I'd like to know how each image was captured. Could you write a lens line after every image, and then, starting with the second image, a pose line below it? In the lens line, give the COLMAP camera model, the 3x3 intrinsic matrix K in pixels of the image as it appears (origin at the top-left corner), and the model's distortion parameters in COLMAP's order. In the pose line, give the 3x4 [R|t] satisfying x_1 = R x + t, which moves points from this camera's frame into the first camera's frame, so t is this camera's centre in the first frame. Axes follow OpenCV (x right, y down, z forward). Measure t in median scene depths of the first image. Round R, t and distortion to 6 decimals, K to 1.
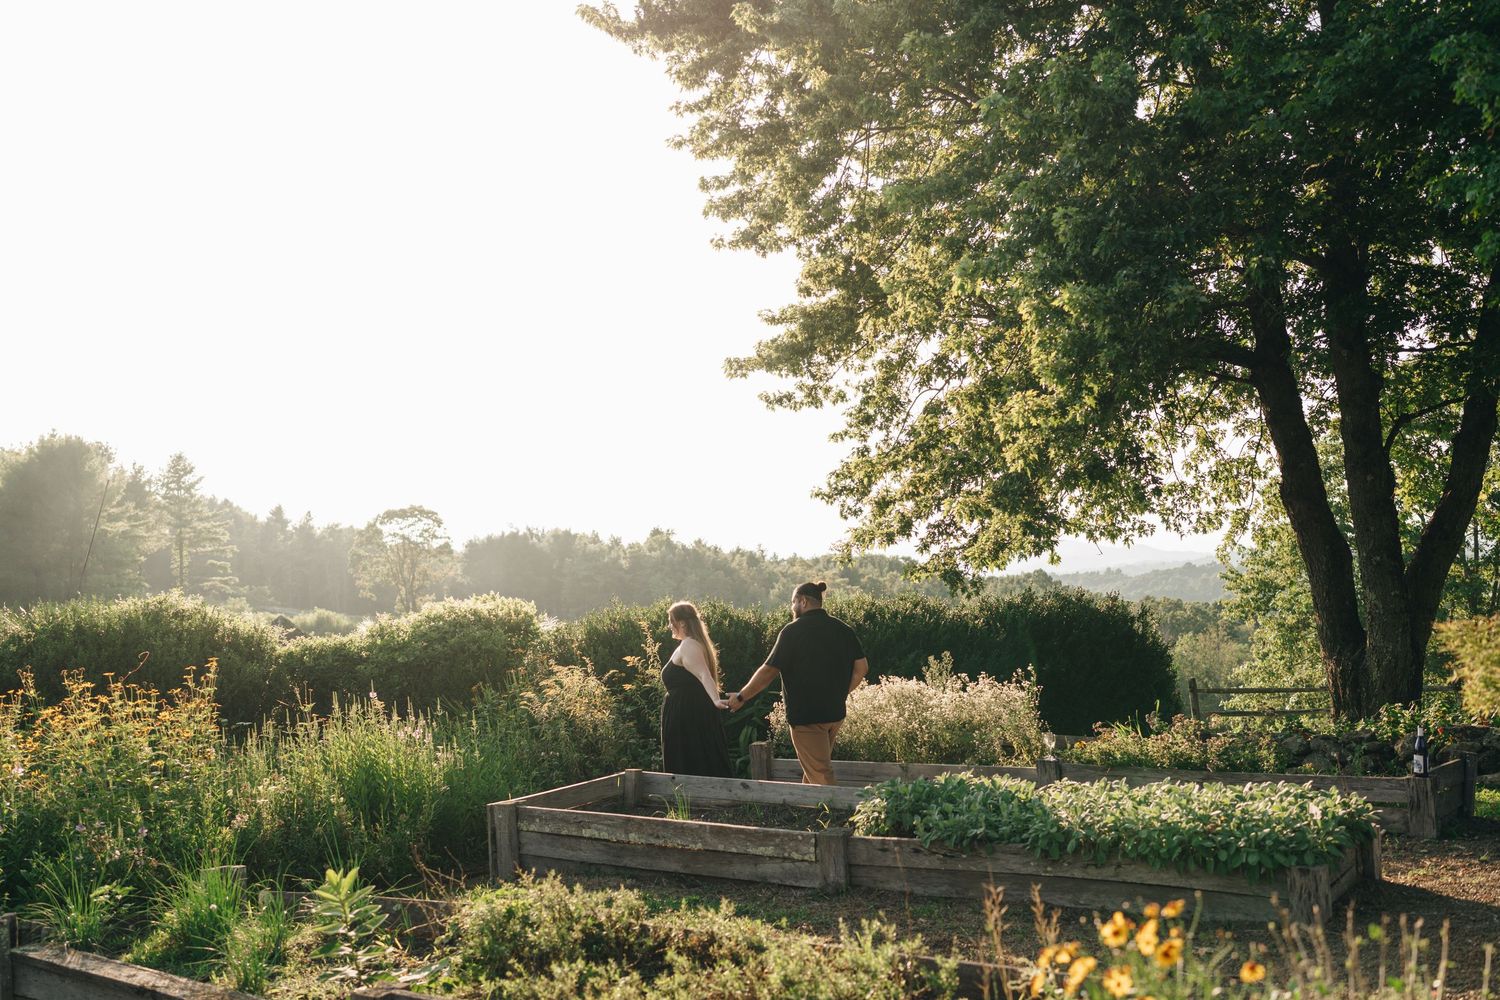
lens RADIAL K [[1441.5, 0, 750.0], [0, 1441.5, 500.0], [0, 0, 1]] dist [0.005654, -0.002533]
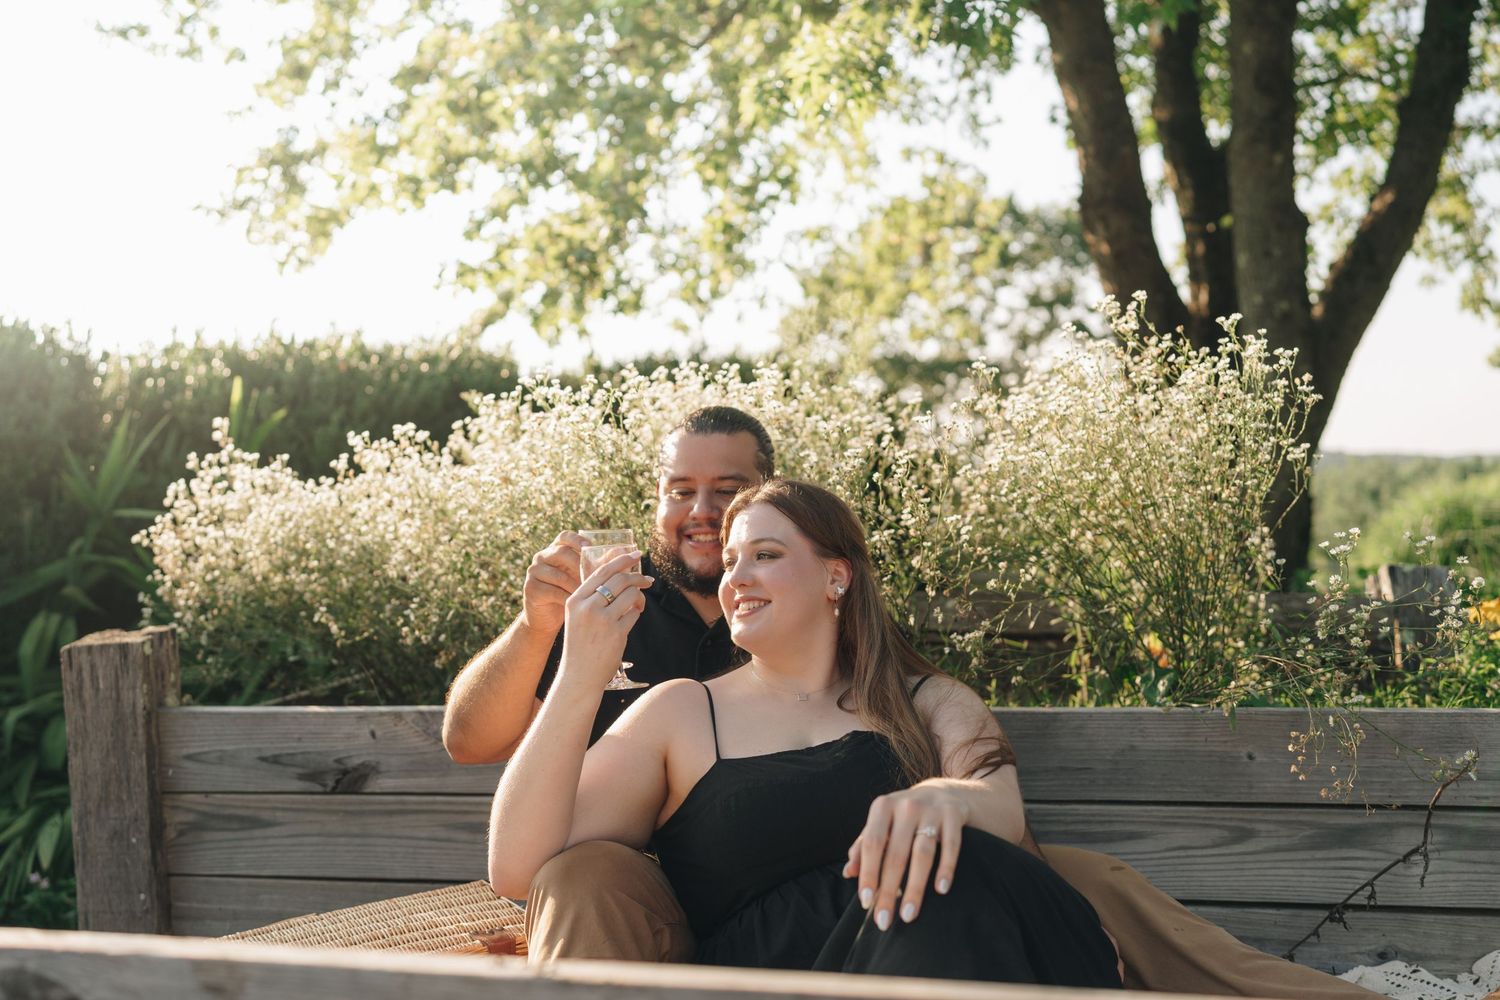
lens RADIAL K [[1590.1, 0, 706.5], [0, 1590.1, 465.4], [0, 0, 1]] dist [0.005492, -0.002078]
pose [[0.926110, 0.024674, 0.376446, 0.006120], [-0.037330, 0.998955, 0.026361, 0.126115], [-0.375403, -0.038466, 0.926063, 0.723159]]
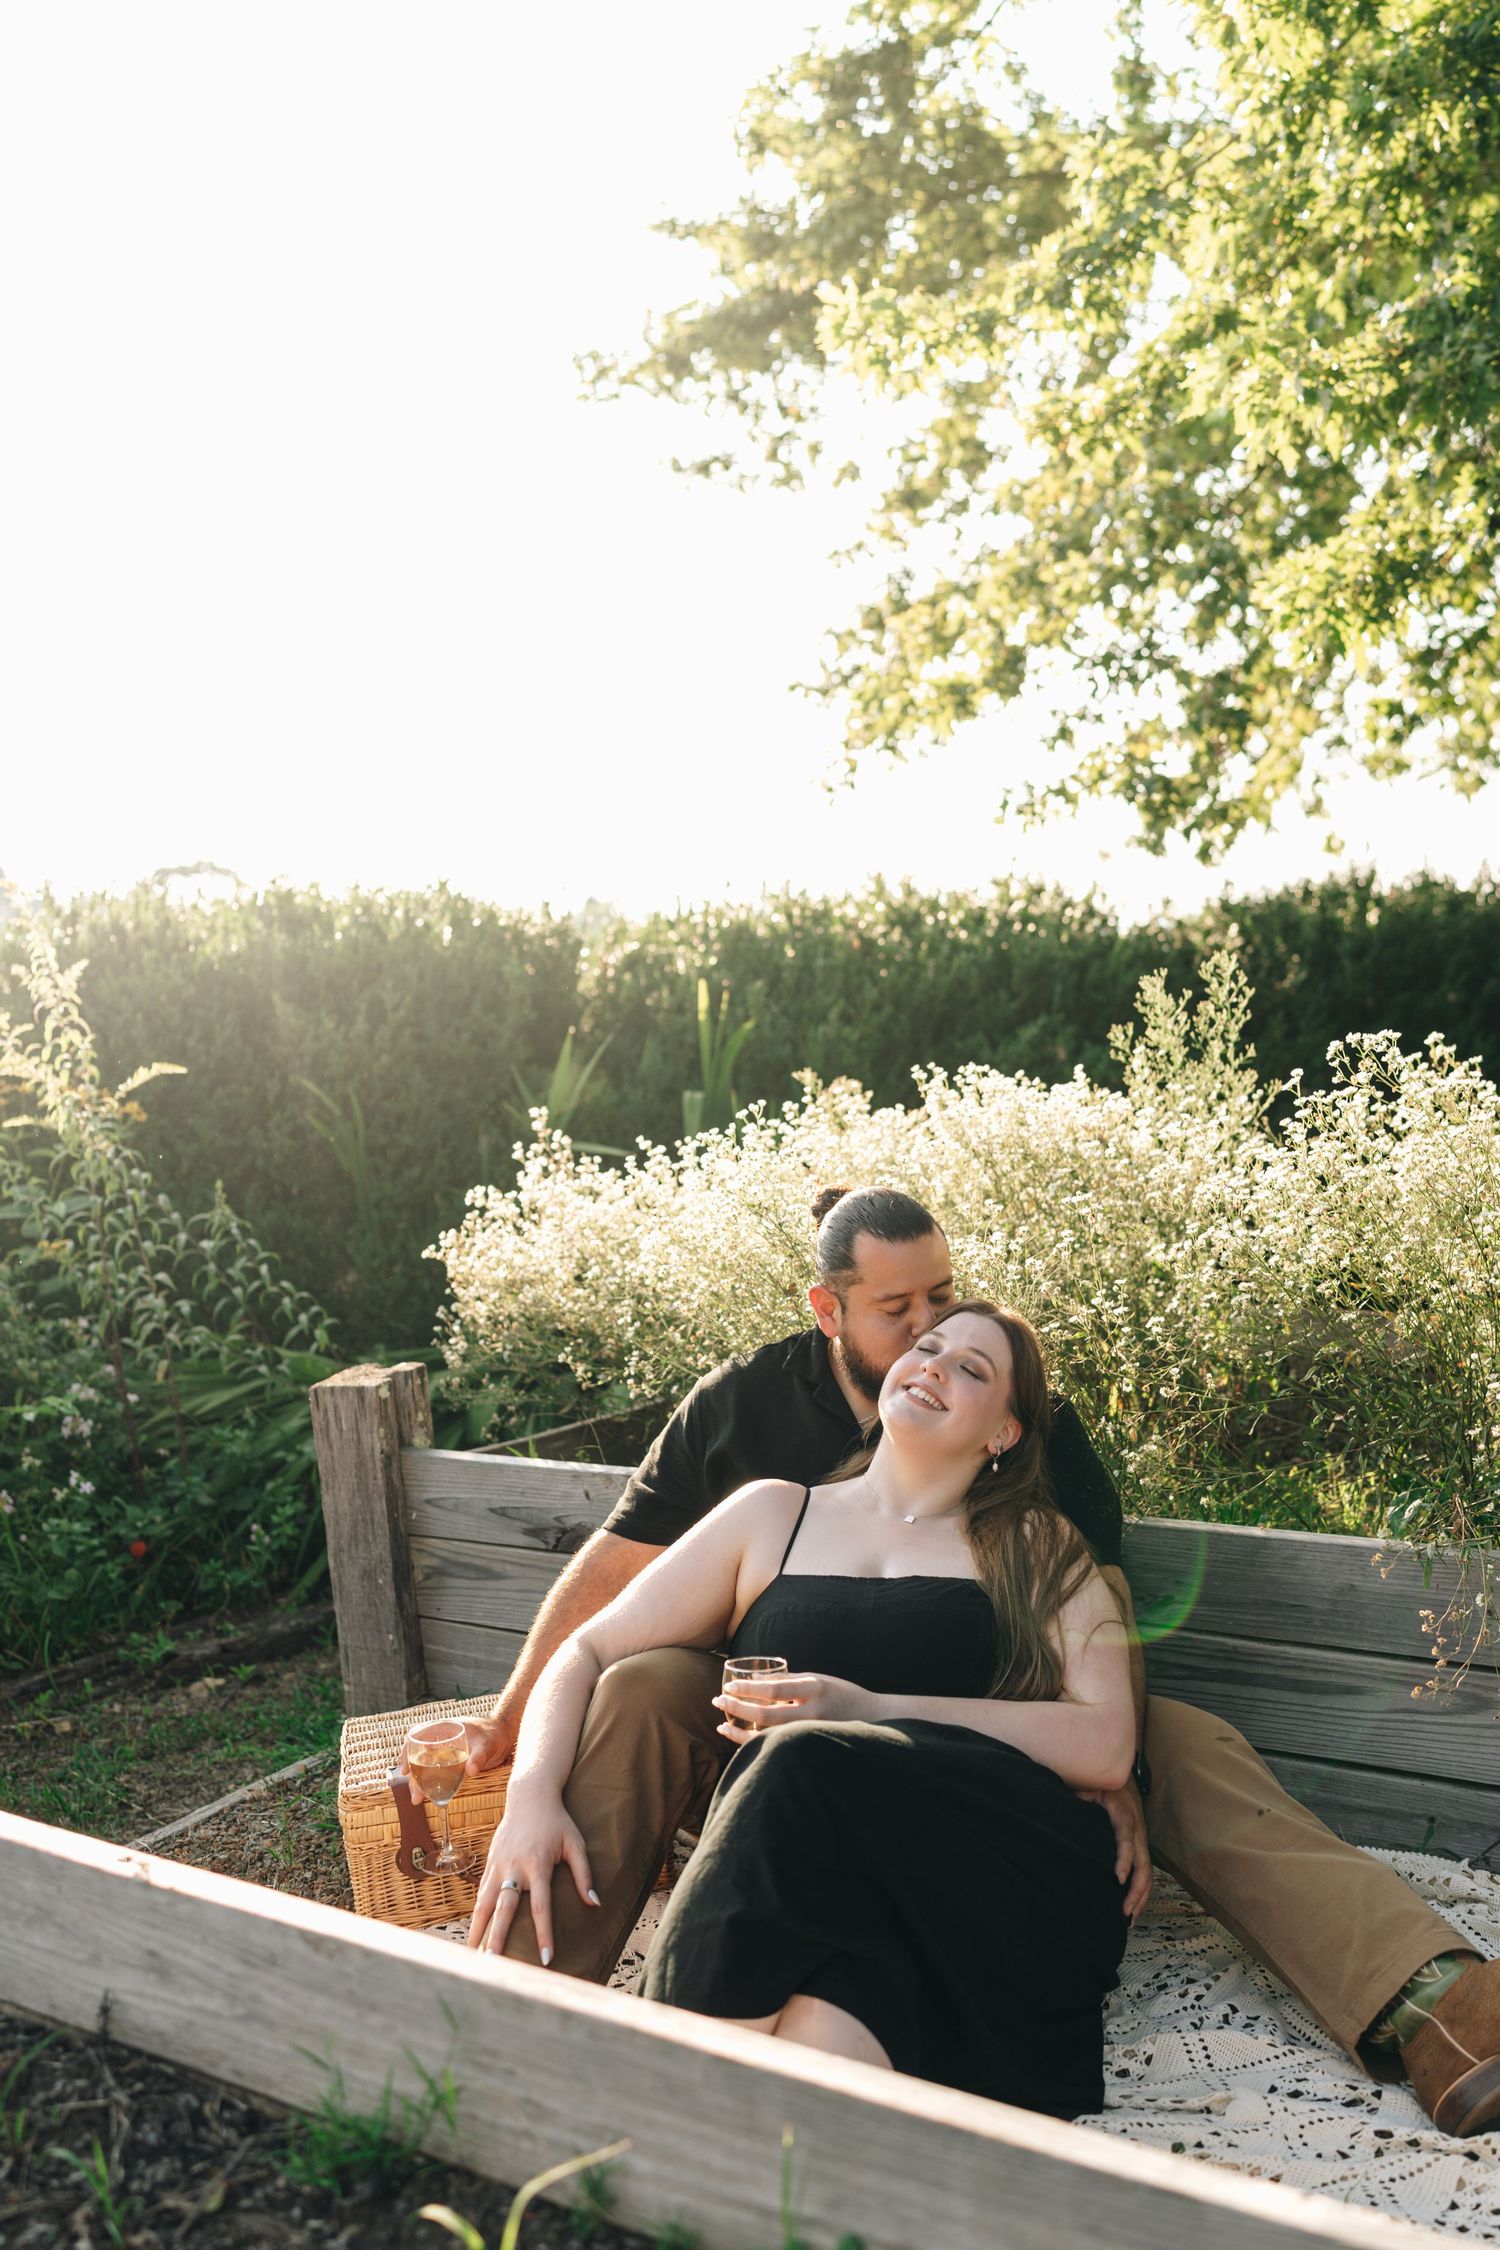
lens RADIAL K [[2162.2, 0, 750.0], [0, 2162.2, 1125.0], [0, 0, 1]] dist [0.005654, -0.002533]
pose [[0.999993, -0.003770, 0.000345, 0.064127], [0.003703, 0.993043, 0.117692, 0.091447], [-0.000787, -0.117690, 0.993050, 0.669071]]
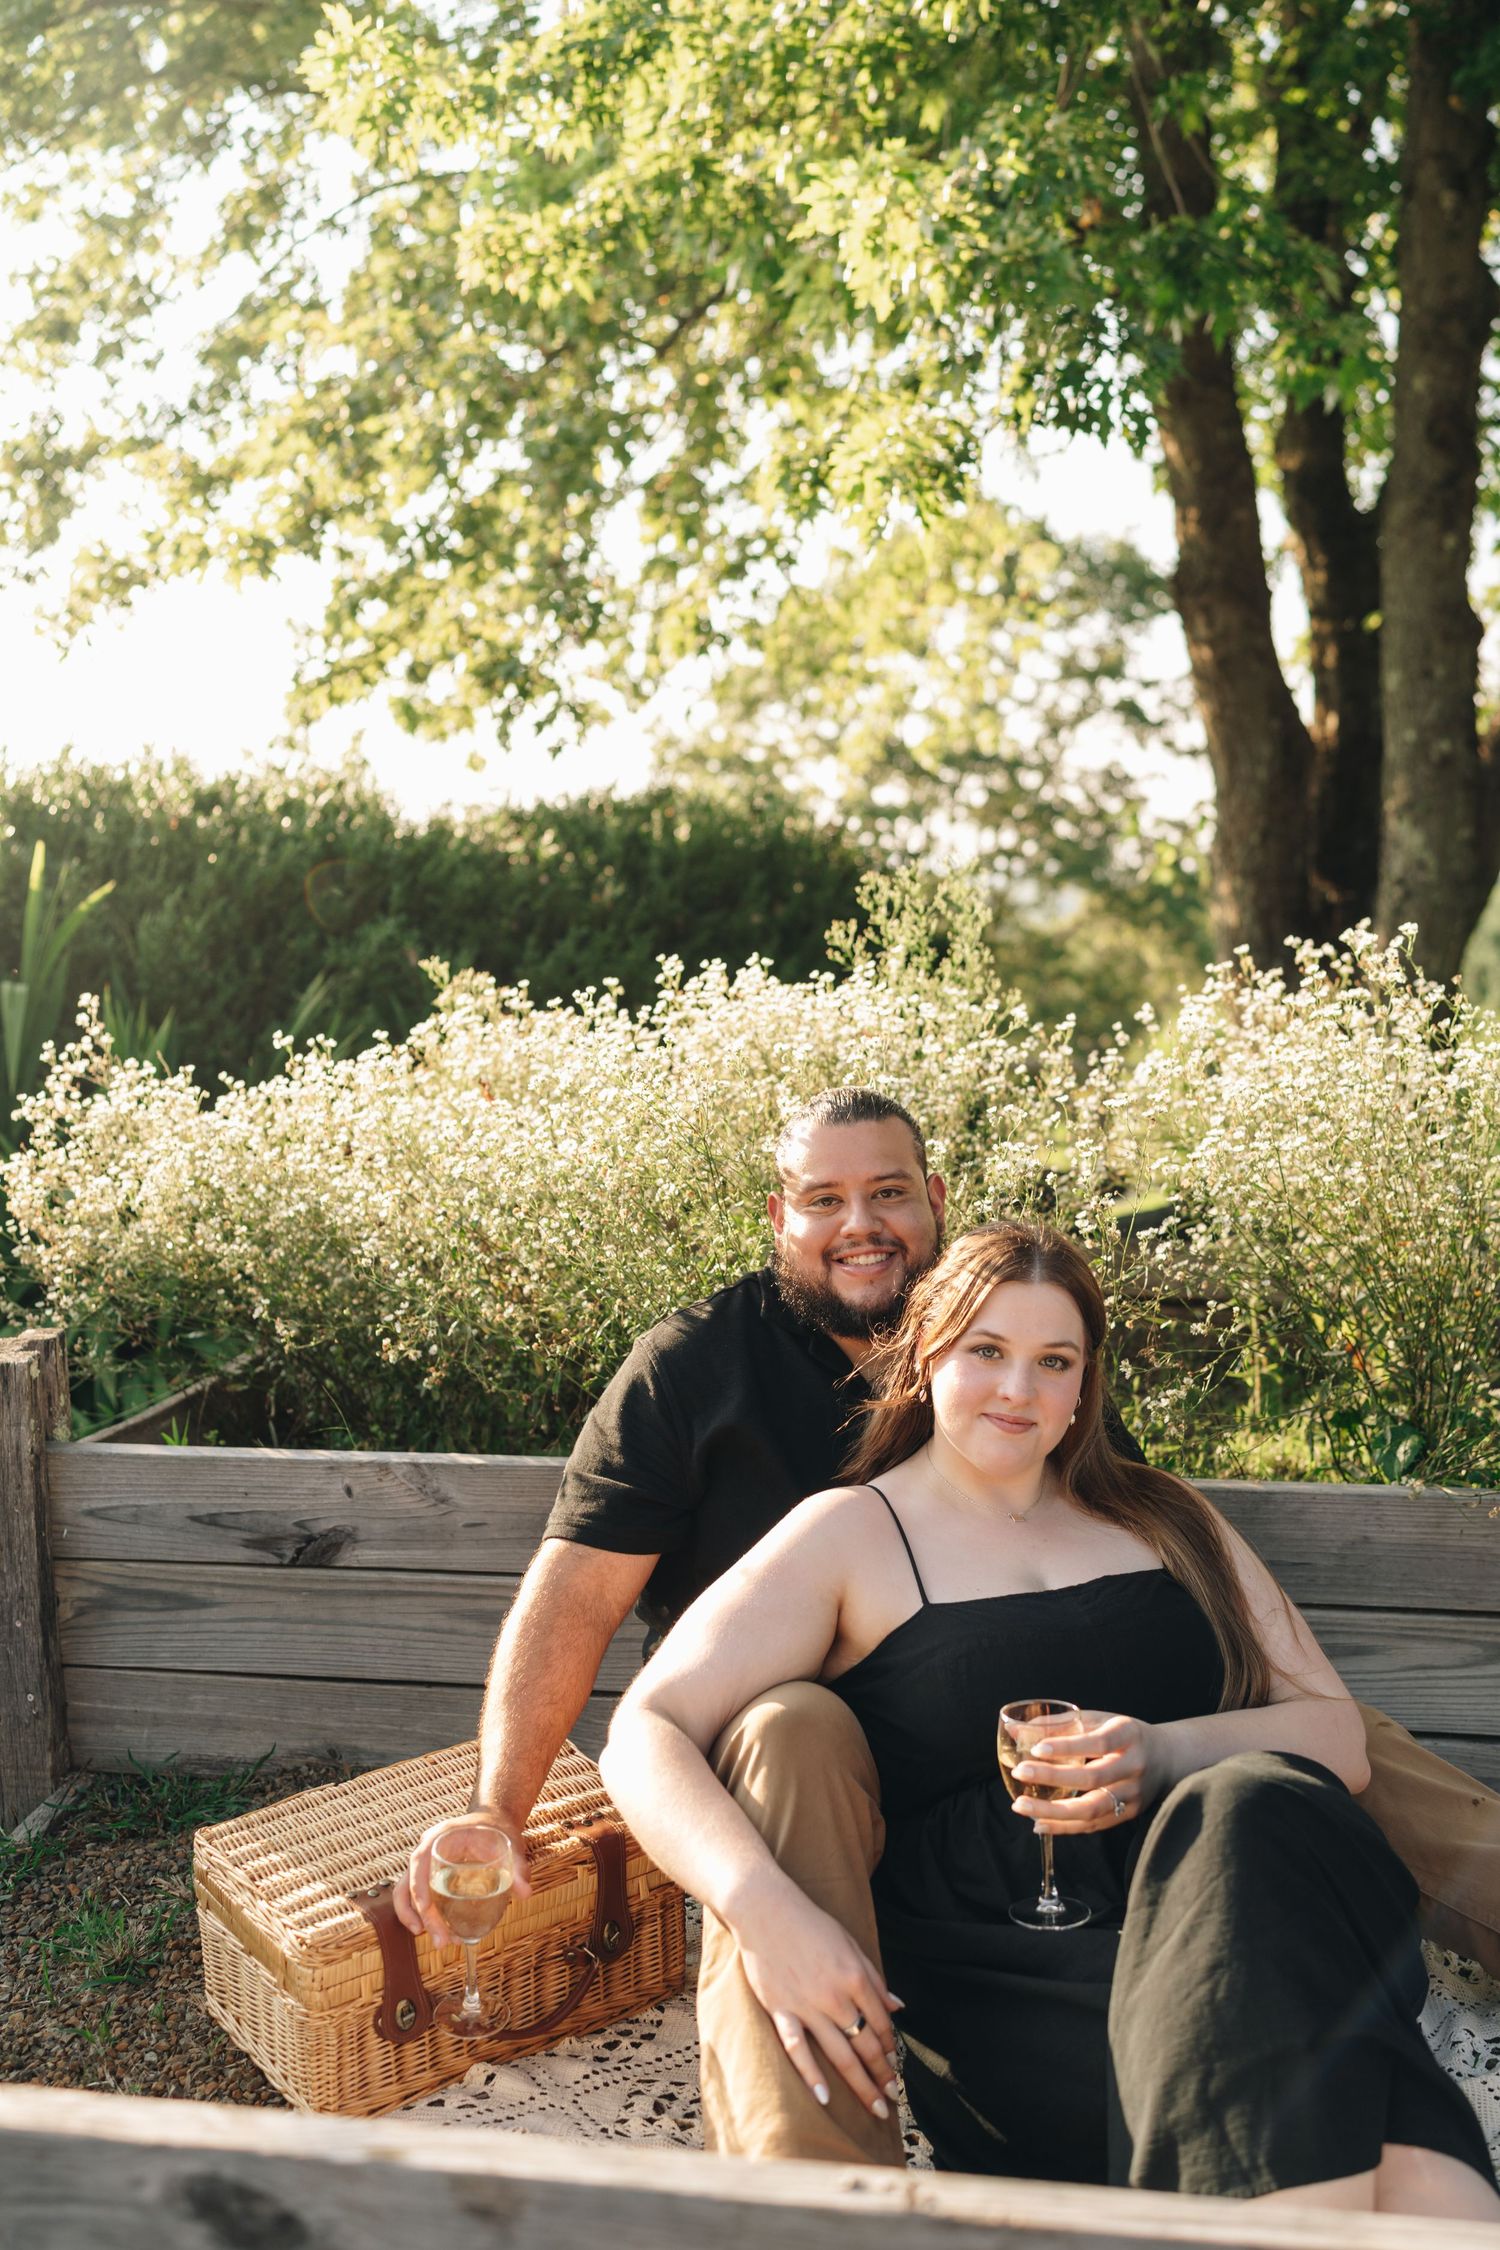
lens RADIAL K [[2183.2, 0, 750.0], [0, 2183.2, 1125.0], [0, 0, 1]] dist [0.002059, 0.008509]
pose [[0.897282, 0.000133, 0.441457, -0.013280], [-0.067880, 0.988149, 0.137670, 0.101970], [-0.436207, -0.153495, 0.886658, 0.731292]]
